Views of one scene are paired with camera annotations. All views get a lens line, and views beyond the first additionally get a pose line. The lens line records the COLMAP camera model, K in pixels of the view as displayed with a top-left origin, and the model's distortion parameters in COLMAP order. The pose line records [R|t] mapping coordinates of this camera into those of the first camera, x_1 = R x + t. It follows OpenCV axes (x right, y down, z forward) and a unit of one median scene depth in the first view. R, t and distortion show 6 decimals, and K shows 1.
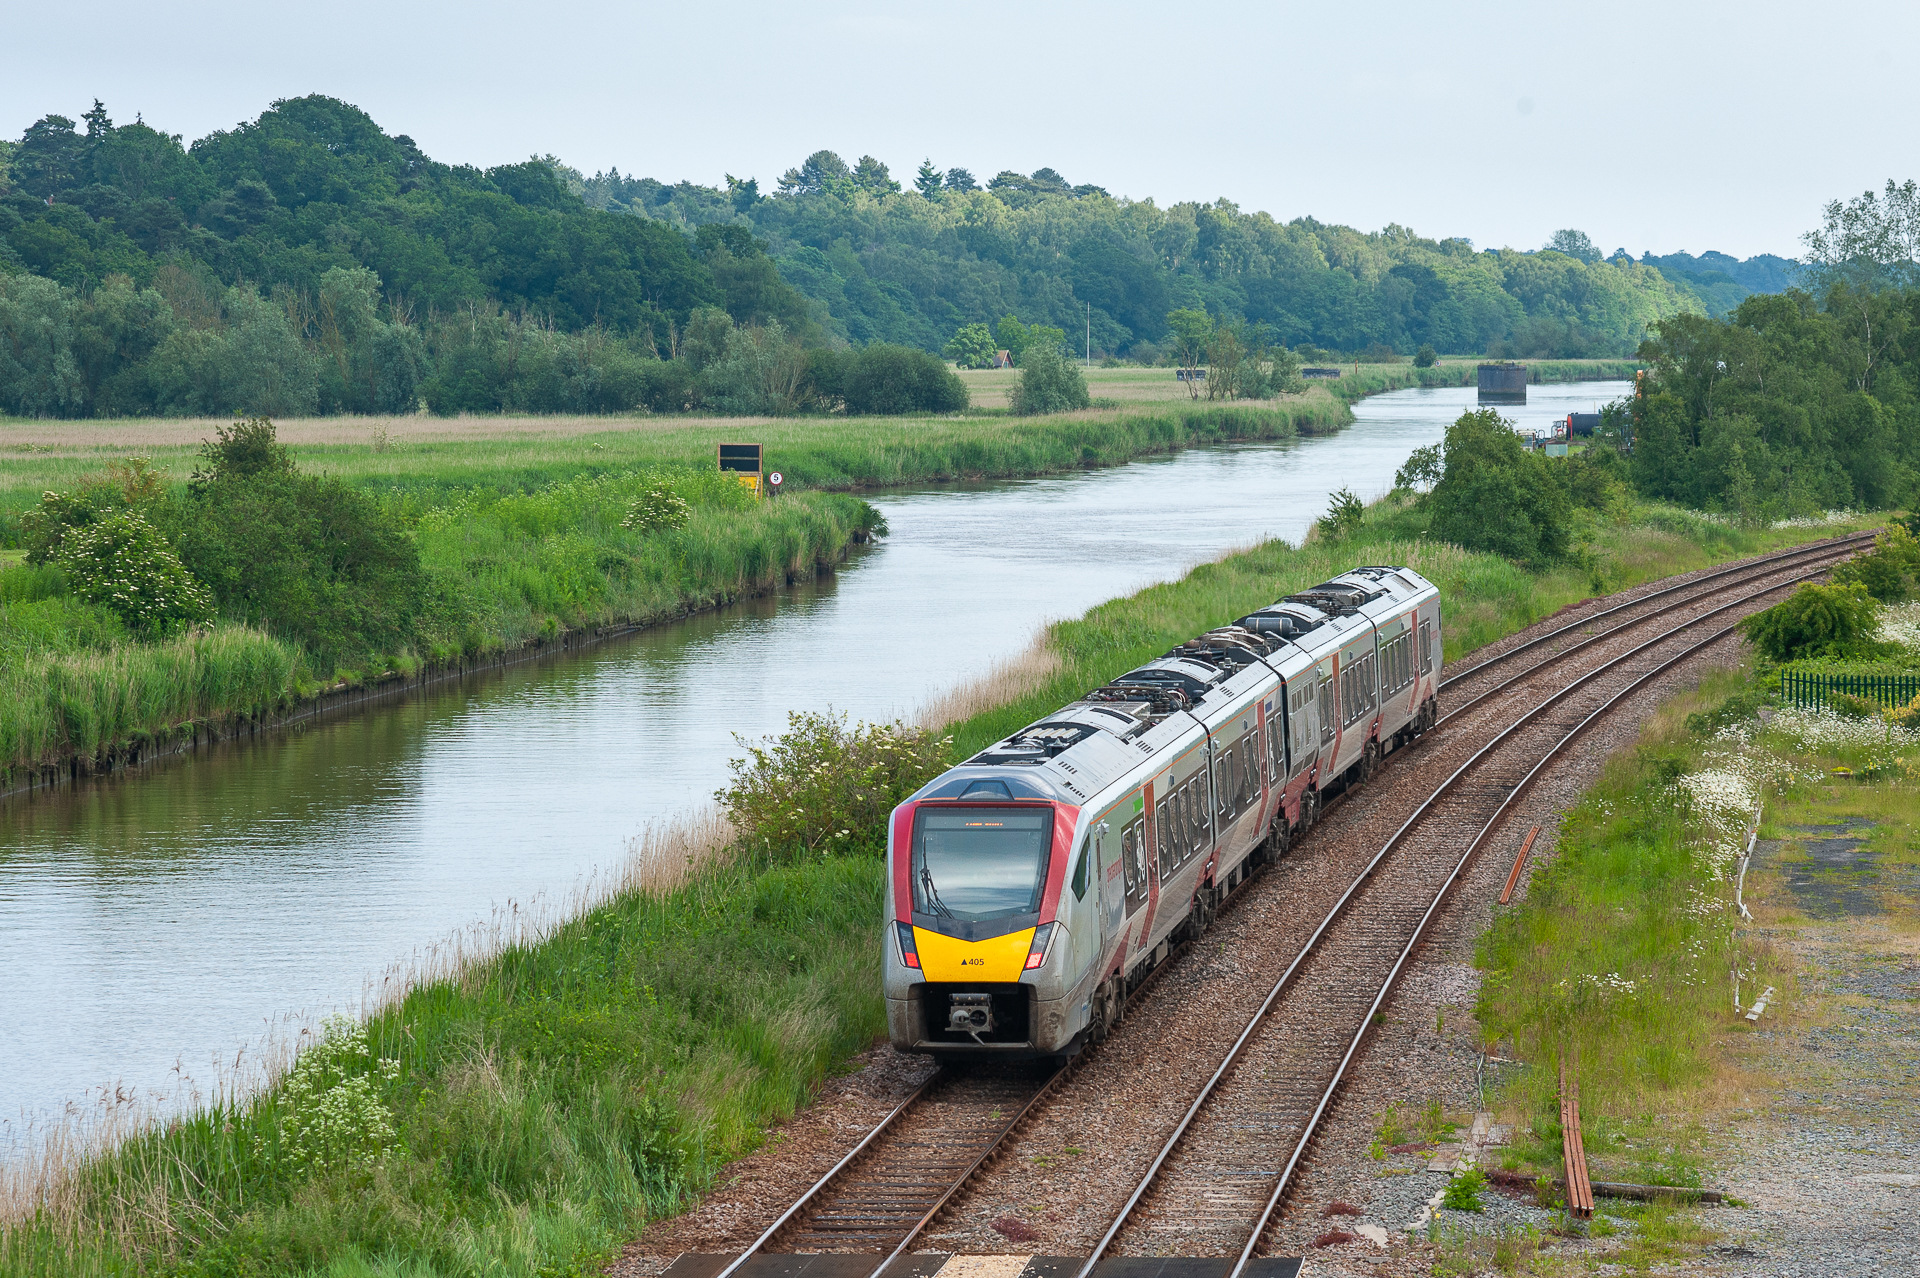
lens RADIAL K [[7728.7, 0, 959.3], [0, 7728.7, 621.1], [0, 0, 1]] dist [-0.471398, 0.000000]
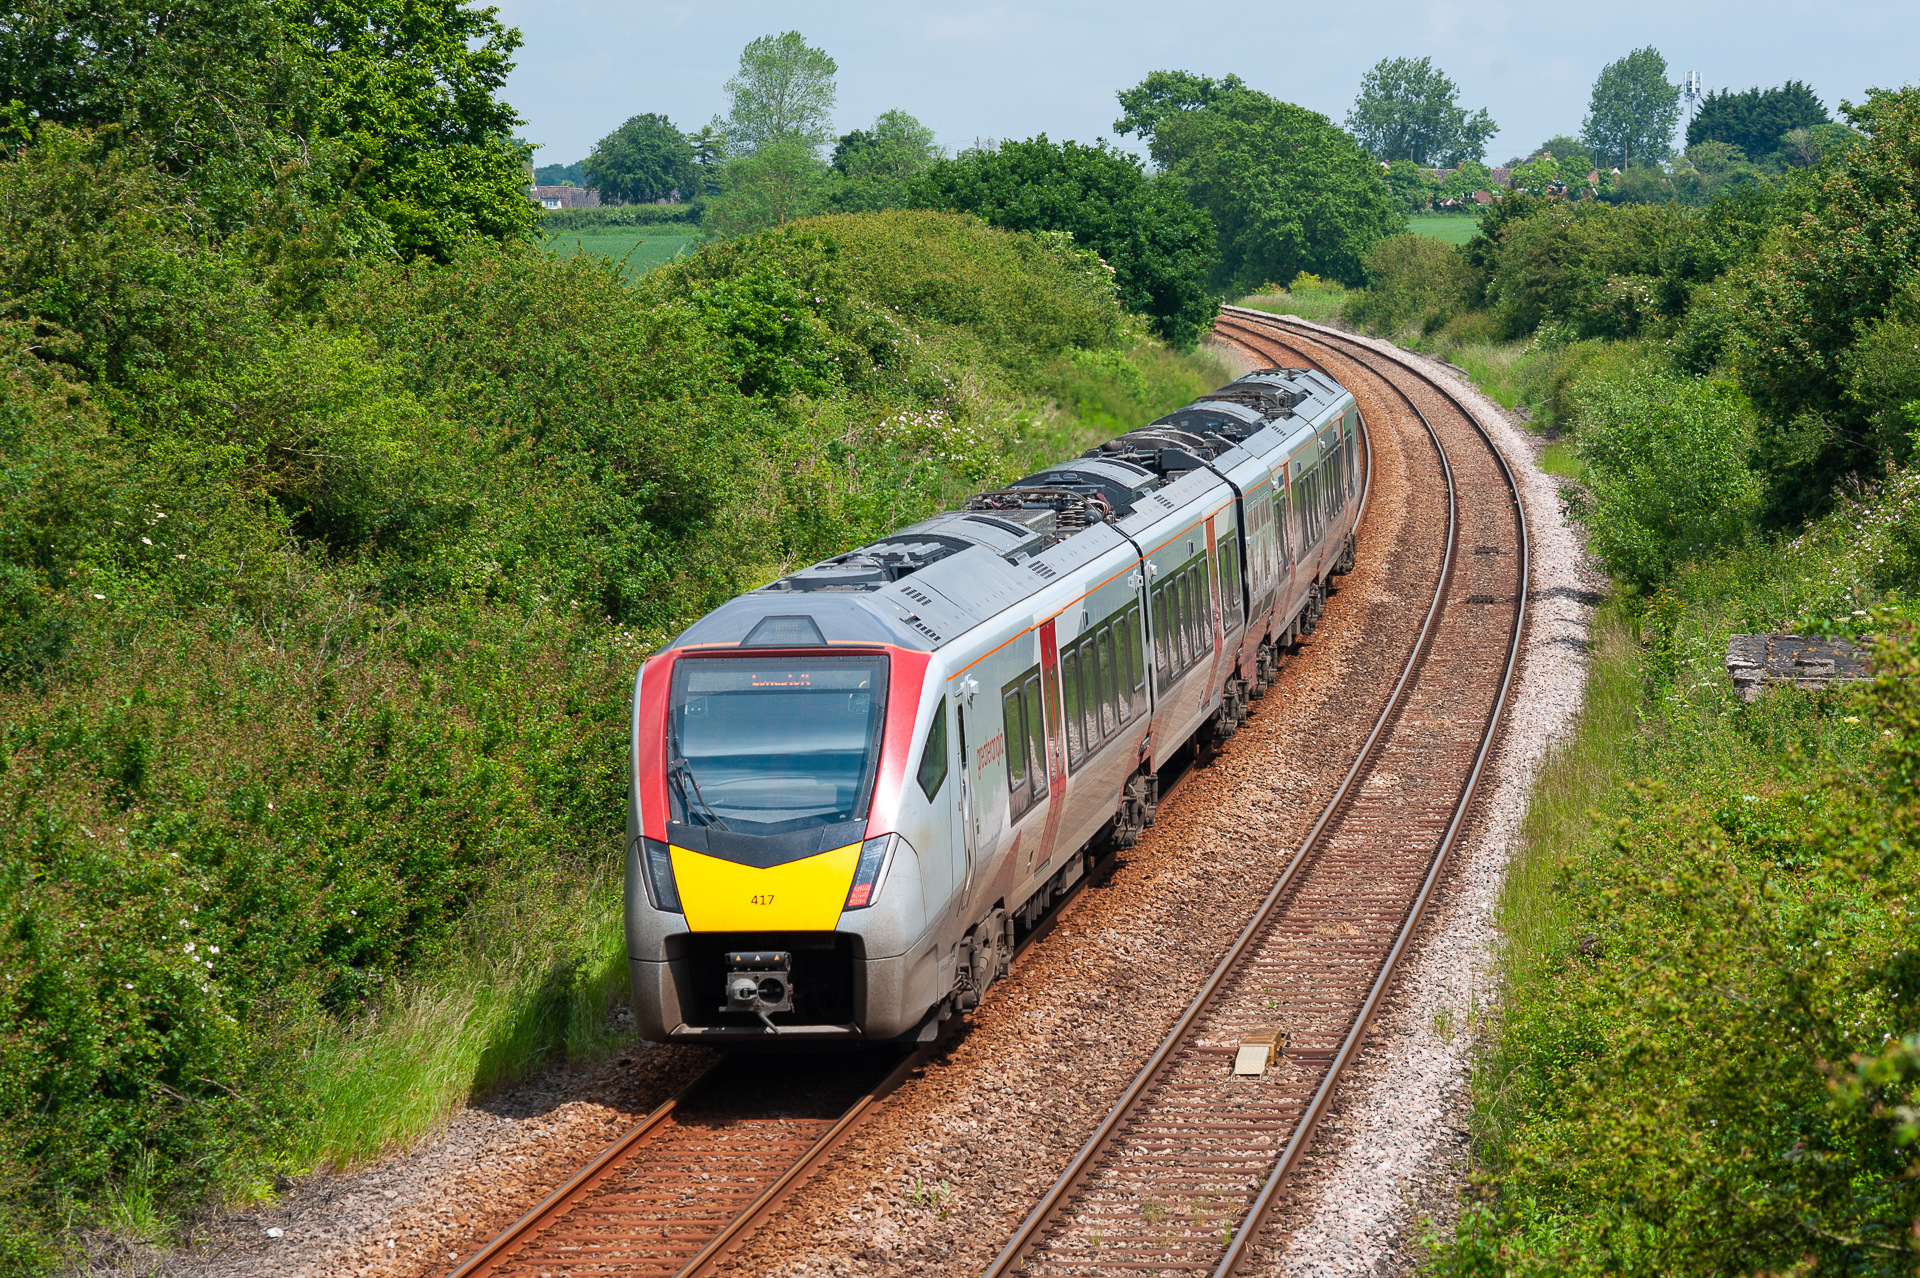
lens RADIAL K [[7728.7, 0, 959.9], [0, 7728.7, 642.9], [0, 0, 1]] dist [-0.471398, 0.000000]
pose [[0.999938, -0.008082, 0.007717, 0.012050], [0.007930, 0.999780, 0.019432, 0.009918], [-0.007872, -0.019370, 0.999781, 0.336738]]
